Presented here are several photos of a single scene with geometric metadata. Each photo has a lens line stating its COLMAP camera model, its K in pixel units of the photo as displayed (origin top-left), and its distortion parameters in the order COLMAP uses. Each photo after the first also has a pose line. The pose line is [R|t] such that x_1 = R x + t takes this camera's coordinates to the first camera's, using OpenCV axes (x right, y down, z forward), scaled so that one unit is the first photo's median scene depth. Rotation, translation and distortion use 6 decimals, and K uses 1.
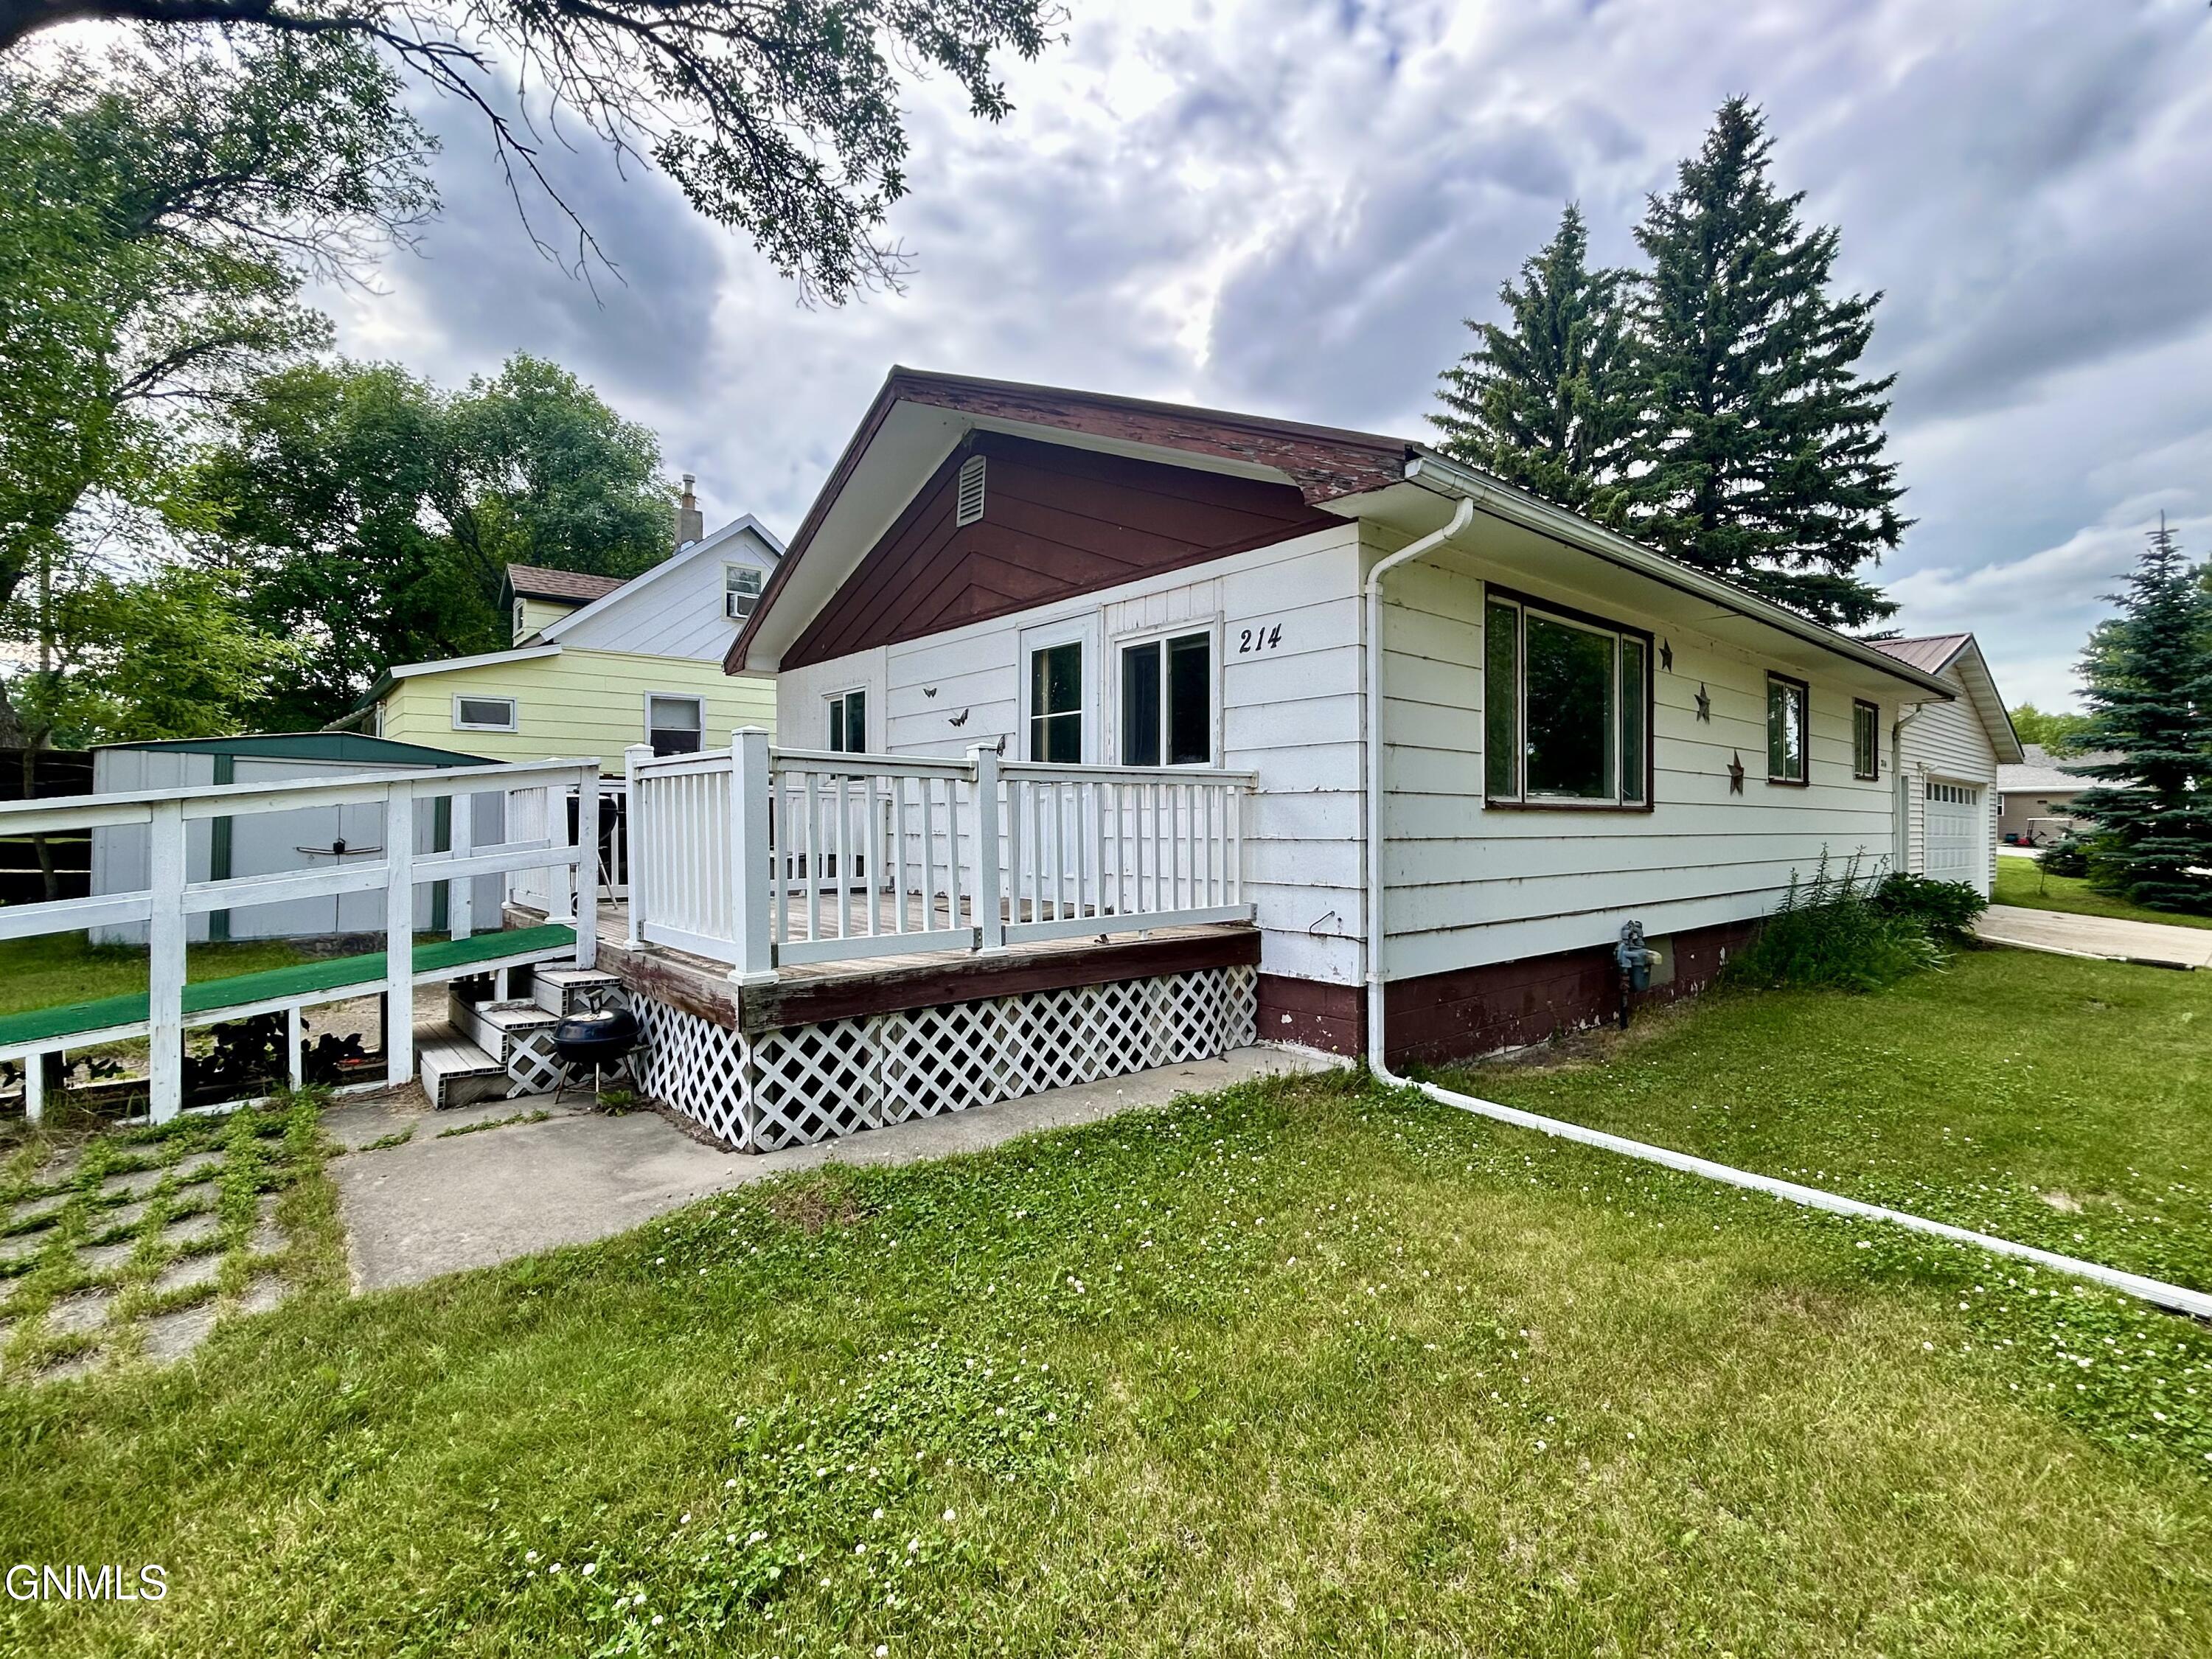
lens RADIAL K [[1012.6, 0, 1106.0], [0, 1012.6, 829.5], [0, 0, 1]] dist [0.001591, 0.000292]
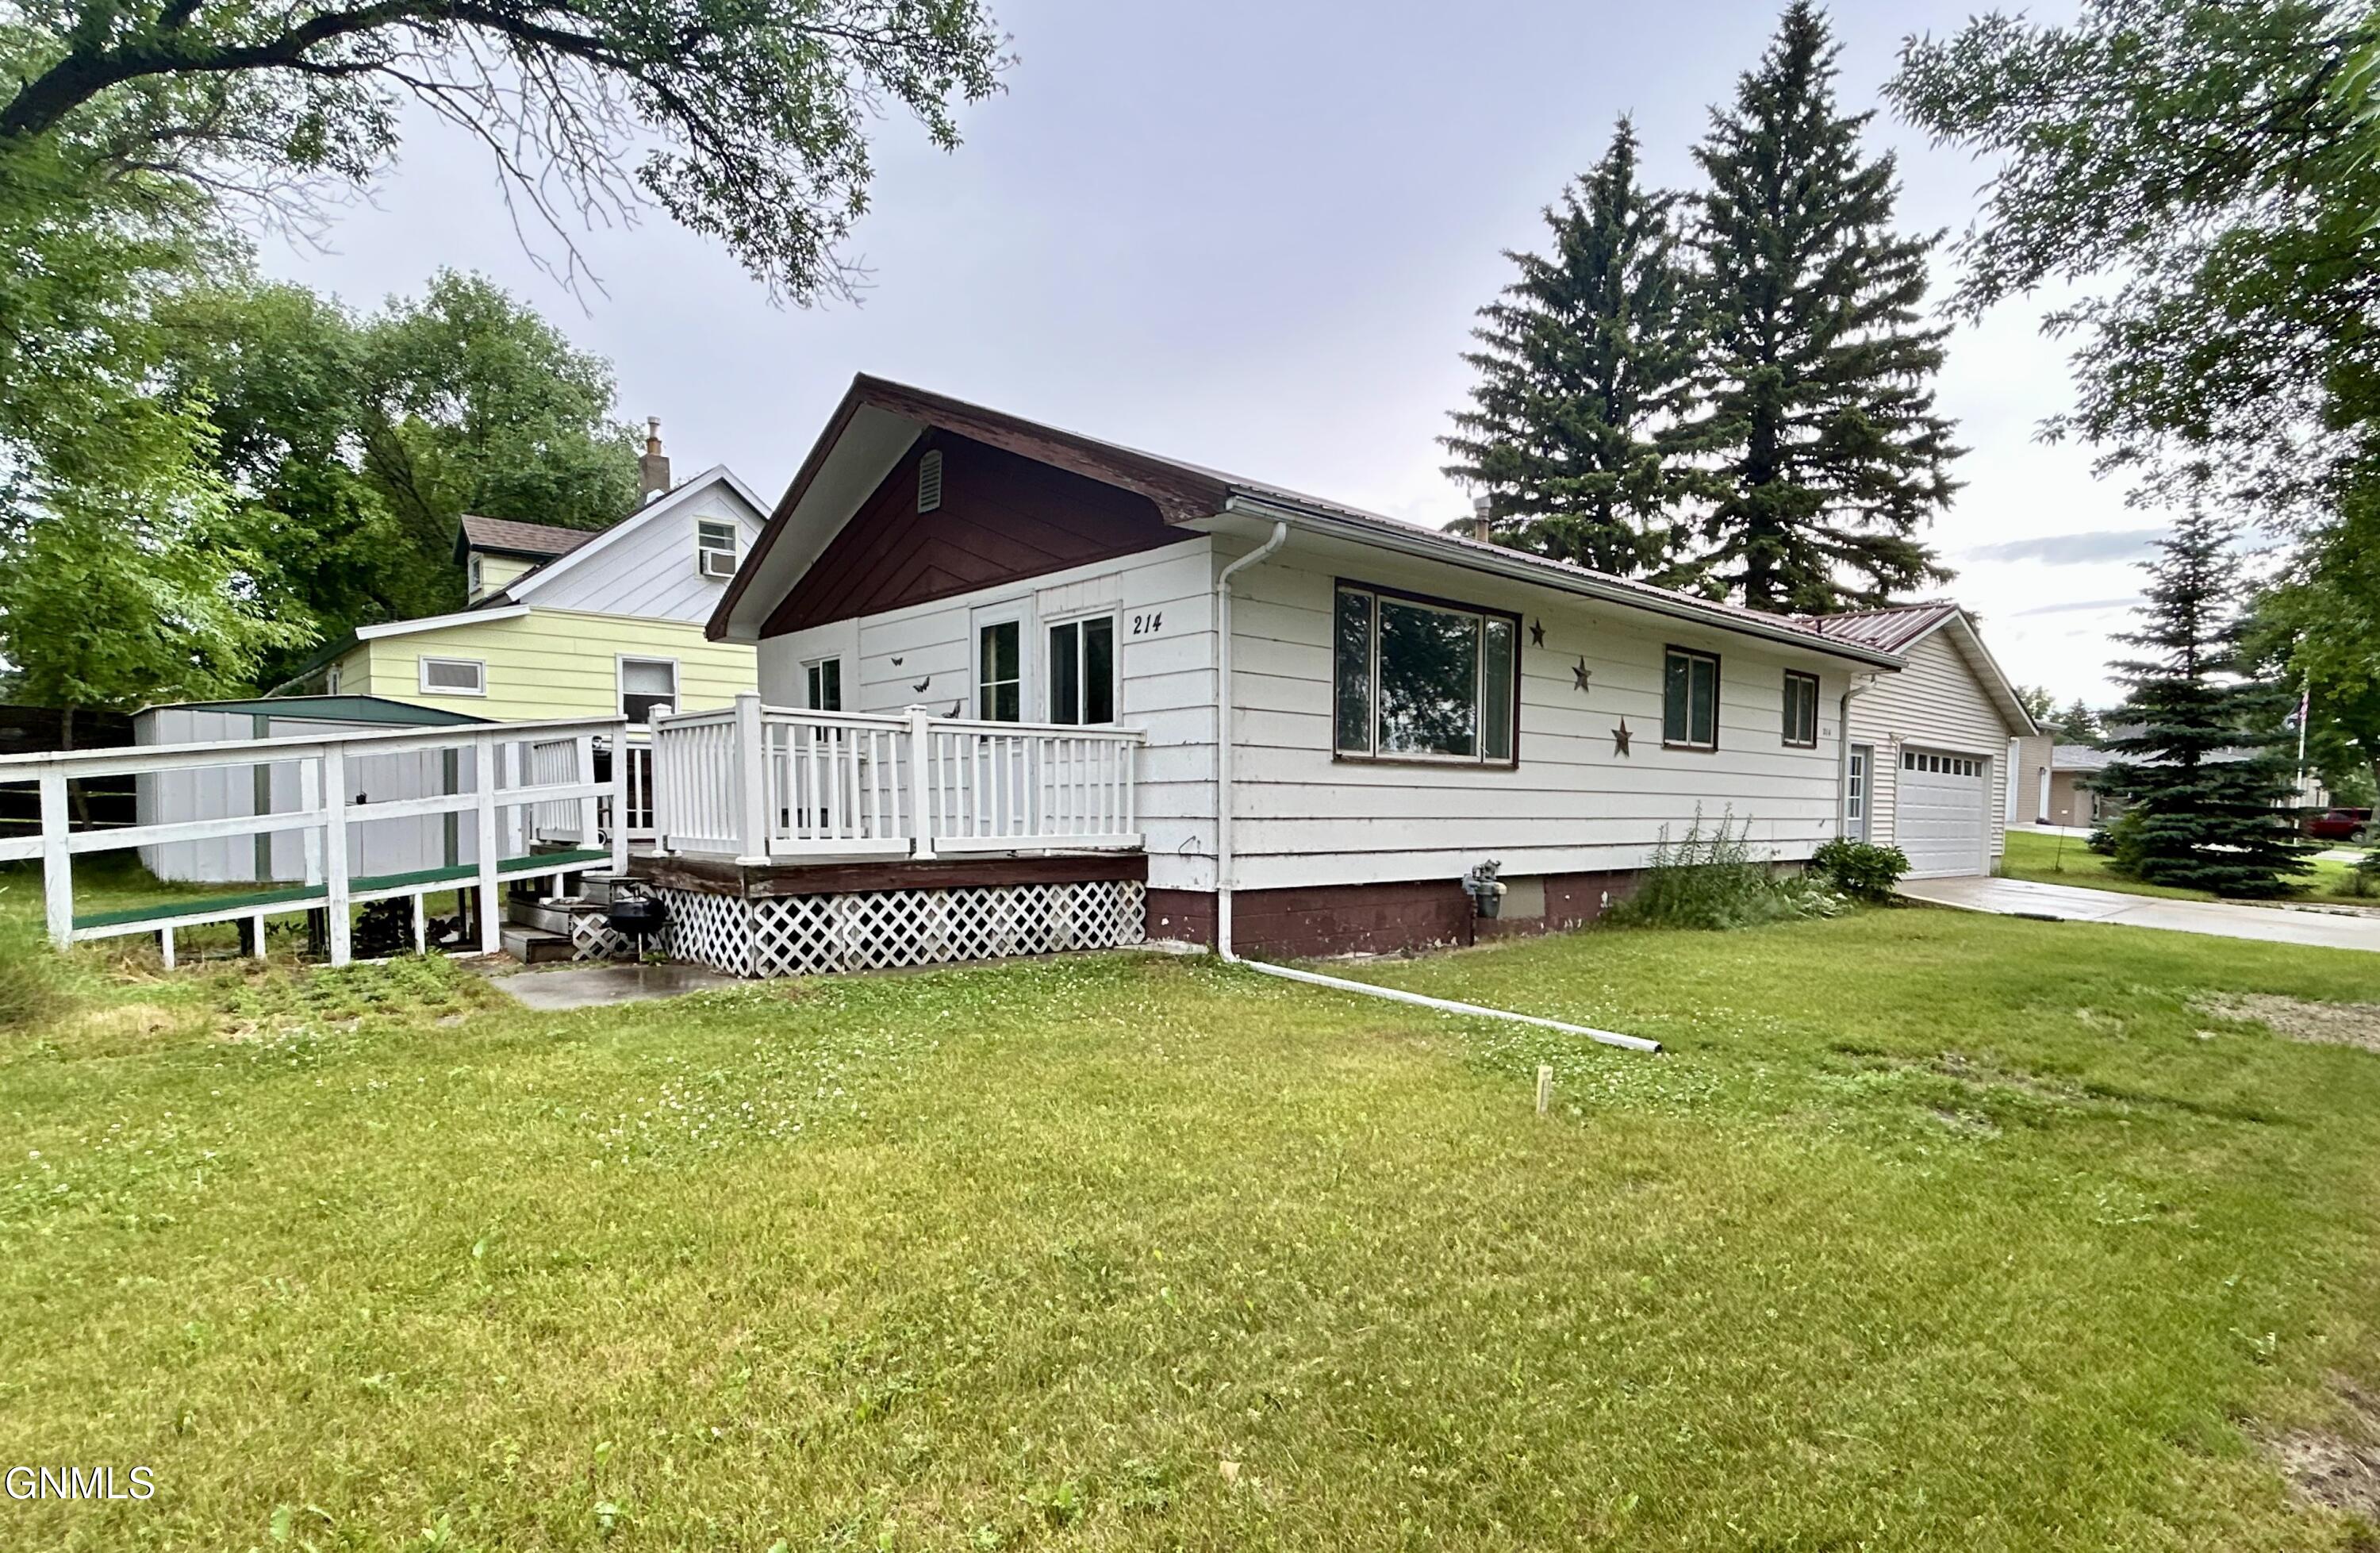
lens RADIAL K [[1225.3, 0, 1193.6], [0, 1225.3, 895.5], [0, 0, 1]] dist [-0.003160, 0.016752]
pose [[0.999498, 0.000385, 0.031687, 0.150744], [-0.002332, 0.998109, 0.061429, 0.052718], [-0.031603, -0.061472, 0.997608, -0.510995]]
